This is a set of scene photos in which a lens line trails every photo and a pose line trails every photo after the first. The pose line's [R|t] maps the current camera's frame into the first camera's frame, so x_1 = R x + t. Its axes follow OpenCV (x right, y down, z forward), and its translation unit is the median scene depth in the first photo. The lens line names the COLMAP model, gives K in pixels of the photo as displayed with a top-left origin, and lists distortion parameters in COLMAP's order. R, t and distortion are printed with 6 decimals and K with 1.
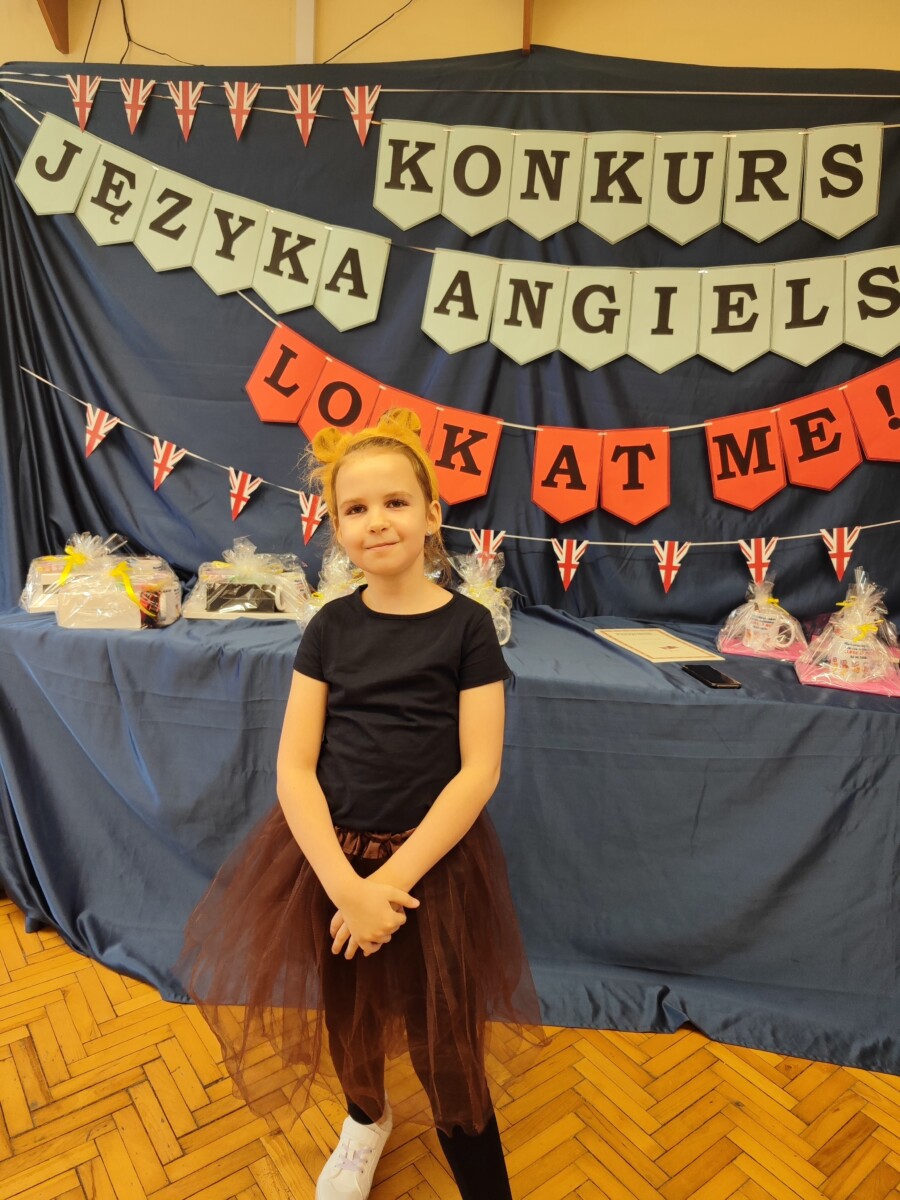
lens RADIAL K [[786.4, 0, 447.2], [0, 786.4, 599.1], [0, 0, 1]] dist [0.064672, -0.060503]
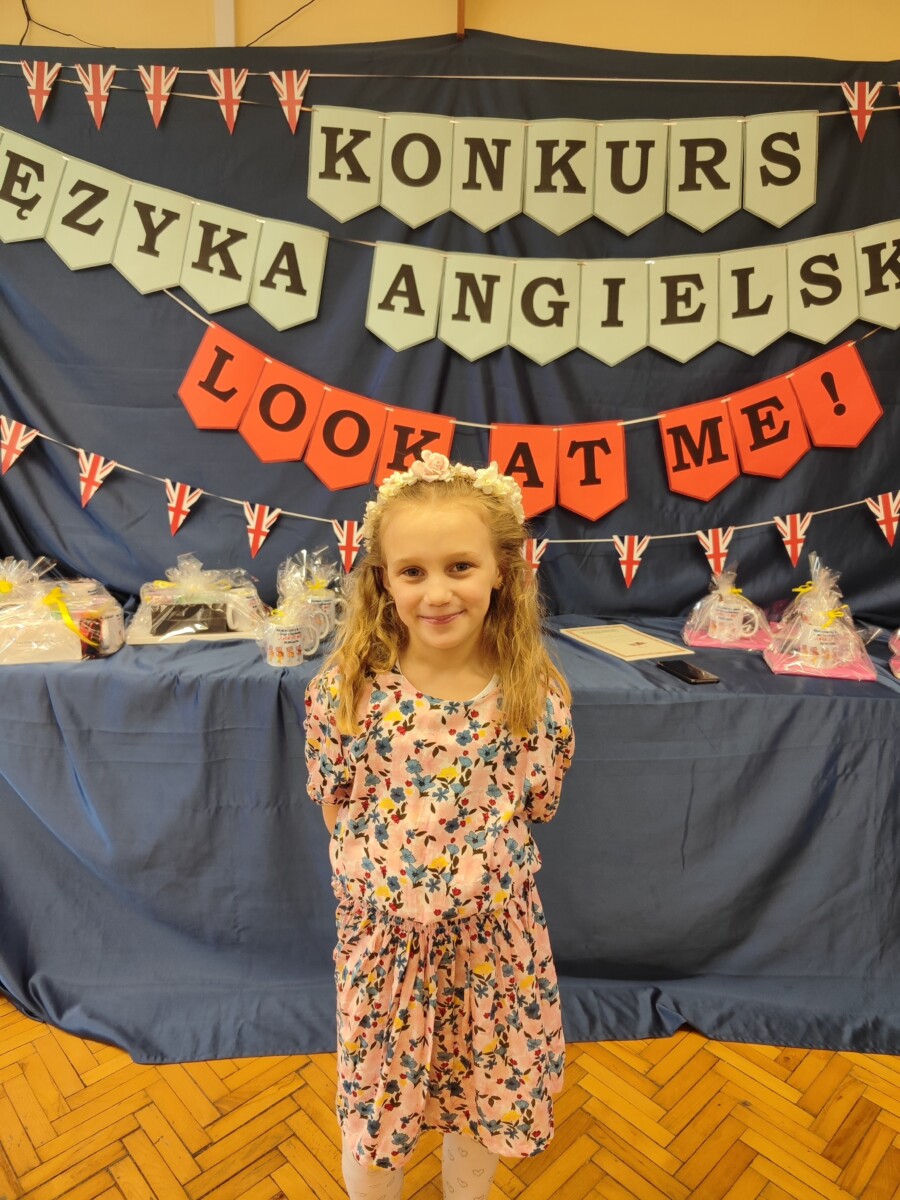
lens RADIAL K [[786.4, 0, 447.9], [0, 786.4, 598.6], [0, 0, 1]] dist [0.064672, -0.060503]
pose [[0.993564, -0.056105, 0.098404, -0.047874], [0.055674, 0.998424, 0.007120, -0.014788], [-0.098648, -0.001596, 0.995121, 0.039816]]
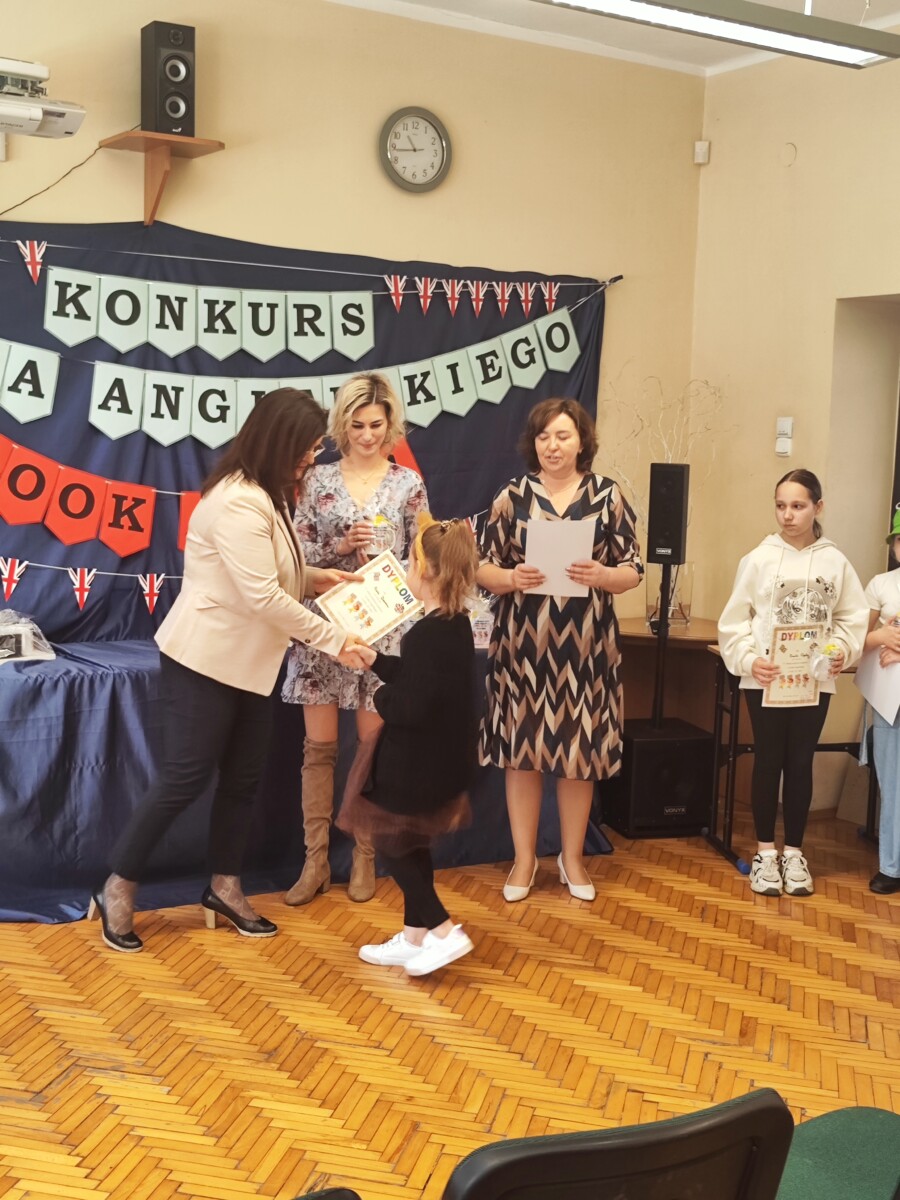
lens RADIAL K [[1320.9, 0, 383.0], [0, 1320.9, 601.0], [0, 0, 1]] dist [0.008005, 0.000000]
pose [[0.804001, -0.106598, 0.584995, -0.945596], [0.143484, 0.989508, -0.016892, 0.046550], [-0.577057, 0.097518, 0.810861, -0.978680]]
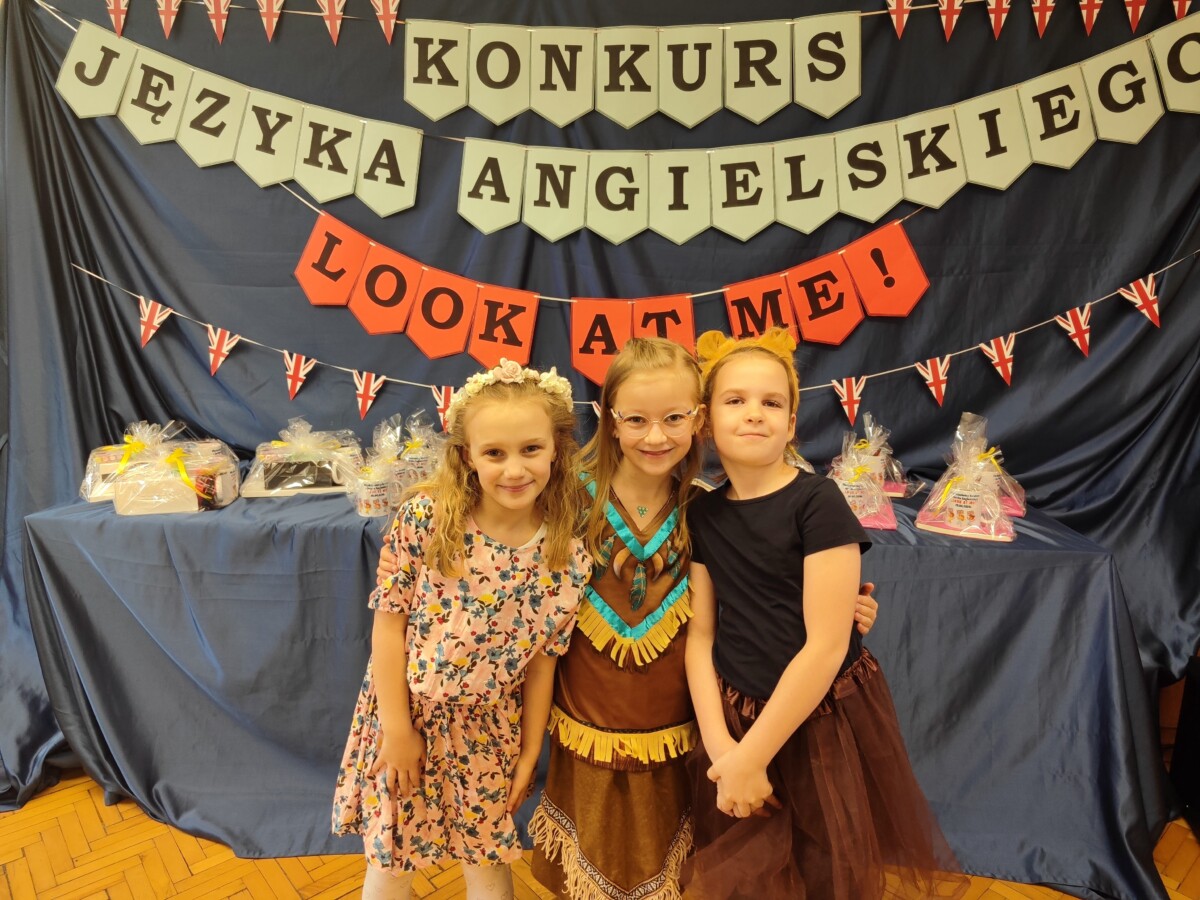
lens RADIAL K [[786.4, 0, 604.0], [0, 786.4, 447.3], [0, 0, 1]] dist [0.064672, -0.060503]
pose [[0.996708, -0.059331, 0.055245, 0.089053], [0.059172, 0.998238, 0.004500, -0.018414], [-0.055415, -0.001216, 0.998463, -0.080609]]
